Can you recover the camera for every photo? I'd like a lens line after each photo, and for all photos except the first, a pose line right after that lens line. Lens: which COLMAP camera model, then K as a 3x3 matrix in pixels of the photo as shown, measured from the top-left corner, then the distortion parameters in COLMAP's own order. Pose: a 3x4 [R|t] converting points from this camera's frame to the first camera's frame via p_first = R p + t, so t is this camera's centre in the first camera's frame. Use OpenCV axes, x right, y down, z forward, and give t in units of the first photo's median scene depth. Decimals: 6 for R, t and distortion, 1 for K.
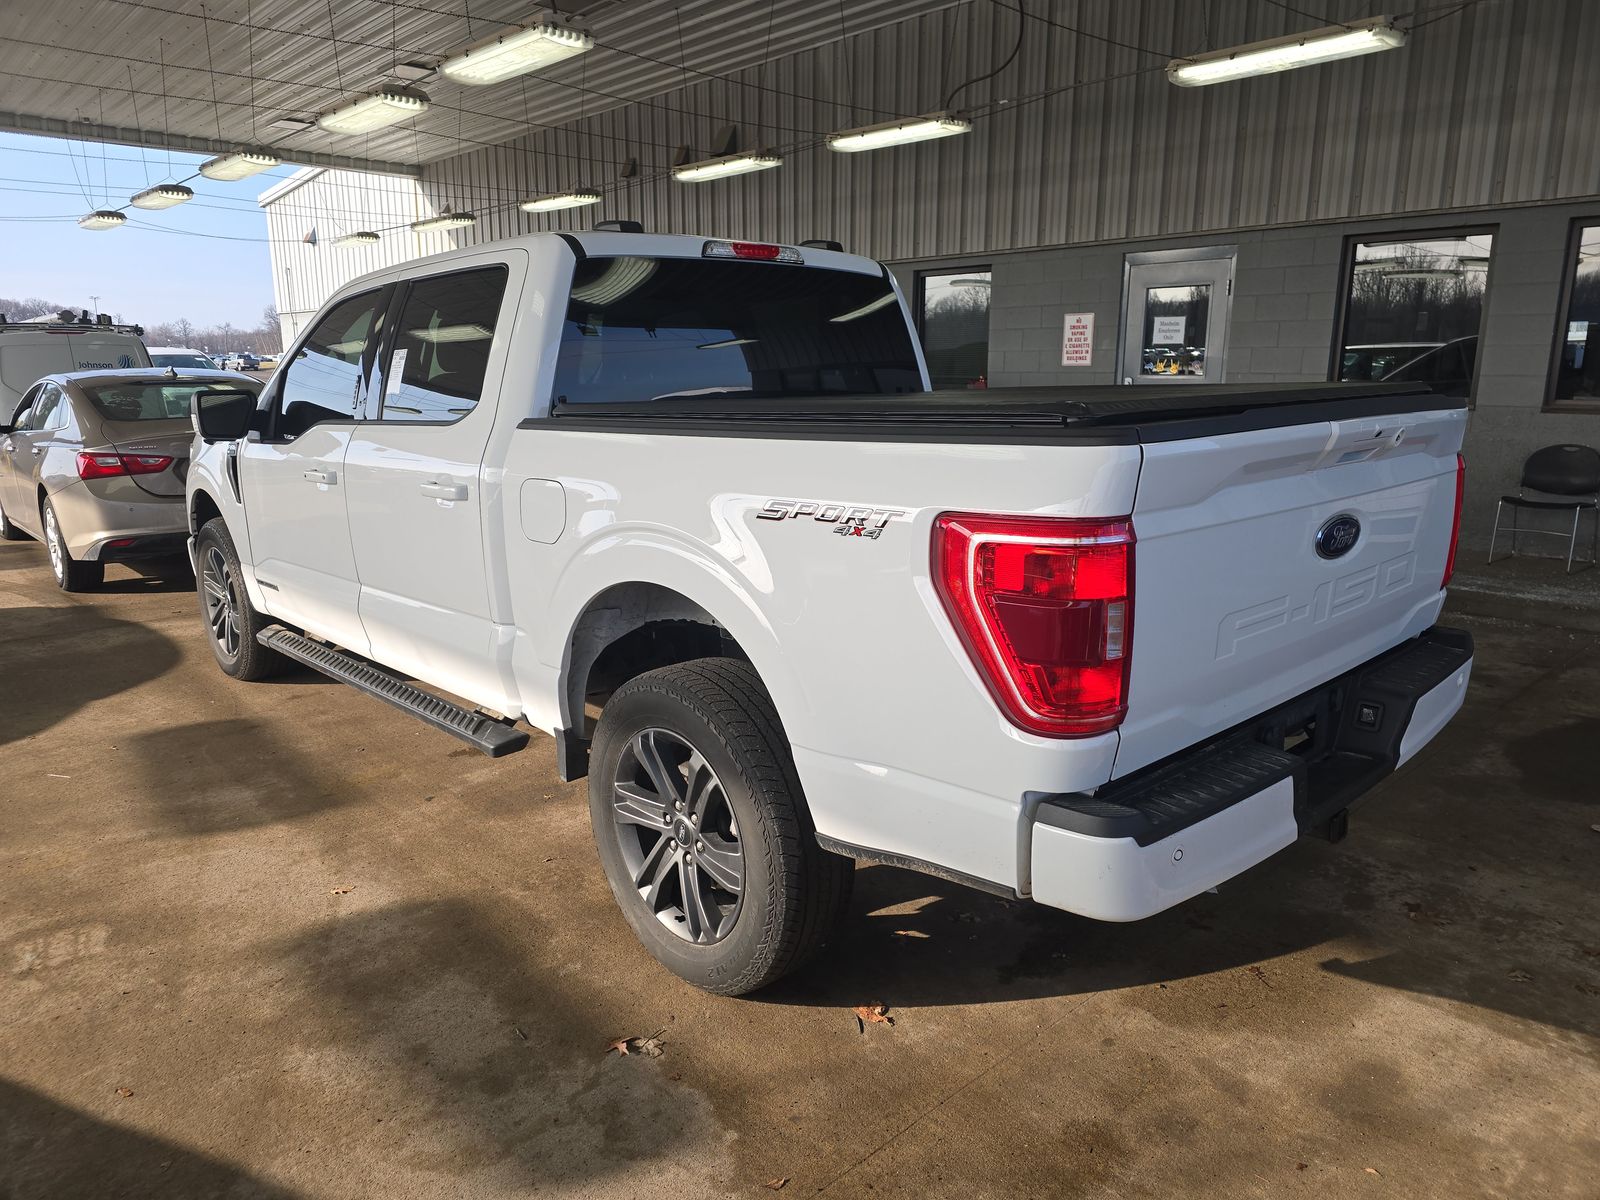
lens RADIAL K [[1074.9, 0, 800.0], [0, 1074.9, 600.0], [0, 0, 1]] dist [0.046440, -0.046941]
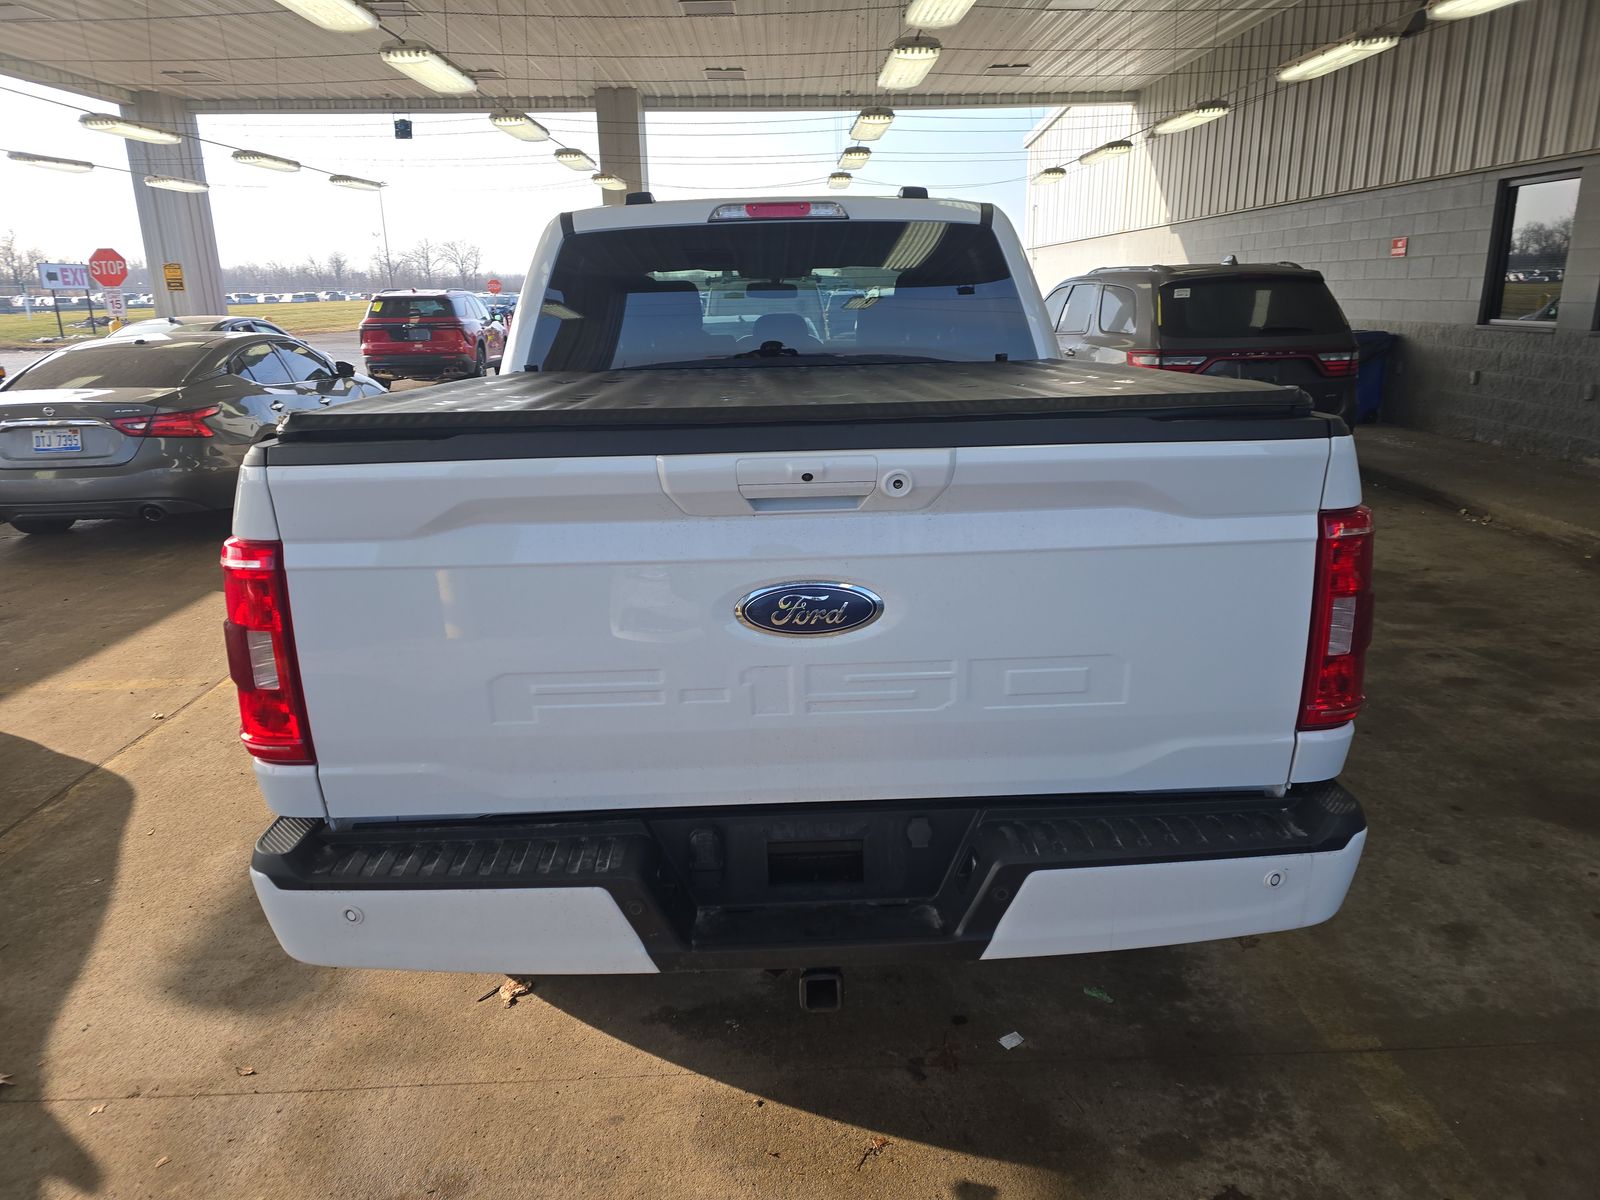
lens RADIAL K [[1074.9, 0, 800.0], [0, 1074.9, 600.0], [0, 0, 1]] dist [0.046440, -0.046941]
pose [[0.747515, 0.167340, -0.642821, 0.246559], [-0.124444, 0.985892, 0.111937, -0.037199], [0.652484, -0.003679, 0.757794, 0.114443]]
